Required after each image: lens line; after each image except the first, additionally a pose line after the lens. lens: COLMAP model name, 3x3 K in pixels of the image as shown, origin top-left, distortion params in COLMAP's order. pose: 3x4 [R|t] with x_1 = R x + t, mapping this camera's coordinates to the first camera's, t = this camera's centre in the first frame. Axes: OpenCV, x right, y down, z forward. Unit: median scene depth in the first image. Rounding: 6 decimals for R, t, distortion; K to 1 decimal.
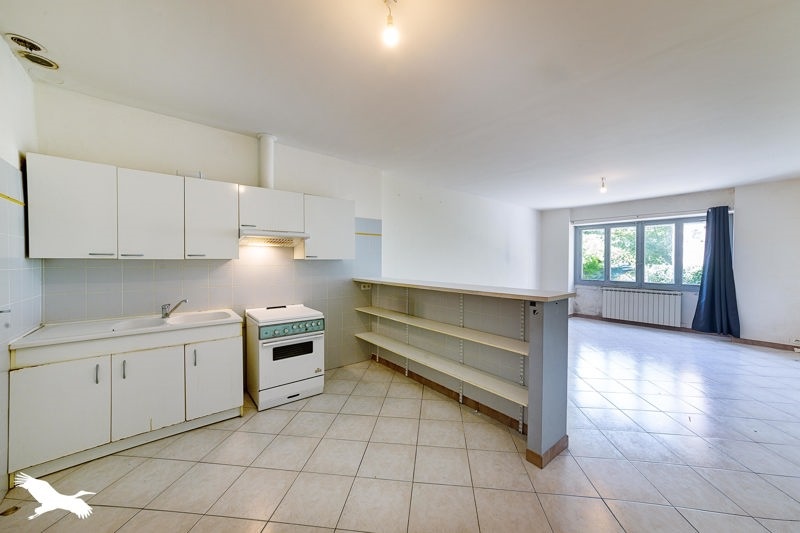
lens RADIAL K [[278.9, 0, 400.0], [0, 278.9, 266.5], [0, 0, 1]] dist [-0.000580, 0.000013]
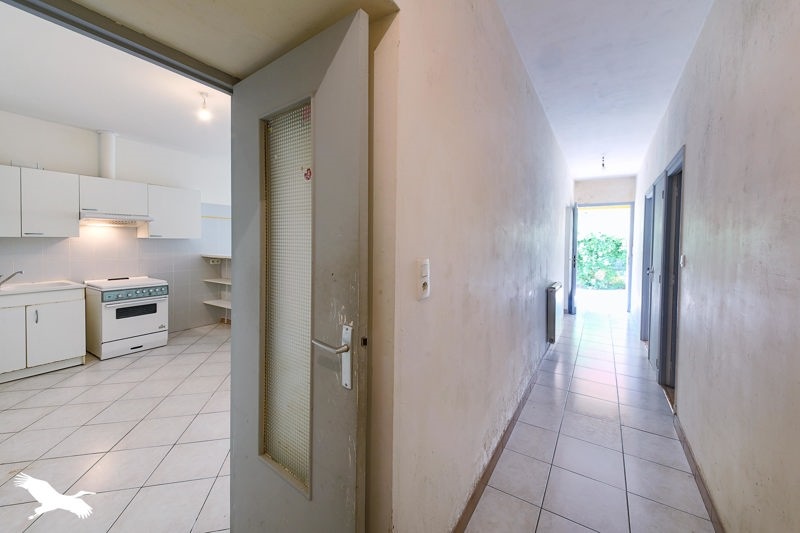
lens RADIAL K [[284.8, 0, 399.2], [0, 284.8, 248.0], [0, 0, 1]] dist [0.000089, -0.000337]
pose [[0.928626, 0.004755, 0.370987, 0.230059], [-0.008988, 0.999913, 0.009681, -0.003980], [-0.370908, -0.012324, 0.928588, -0.605005]]
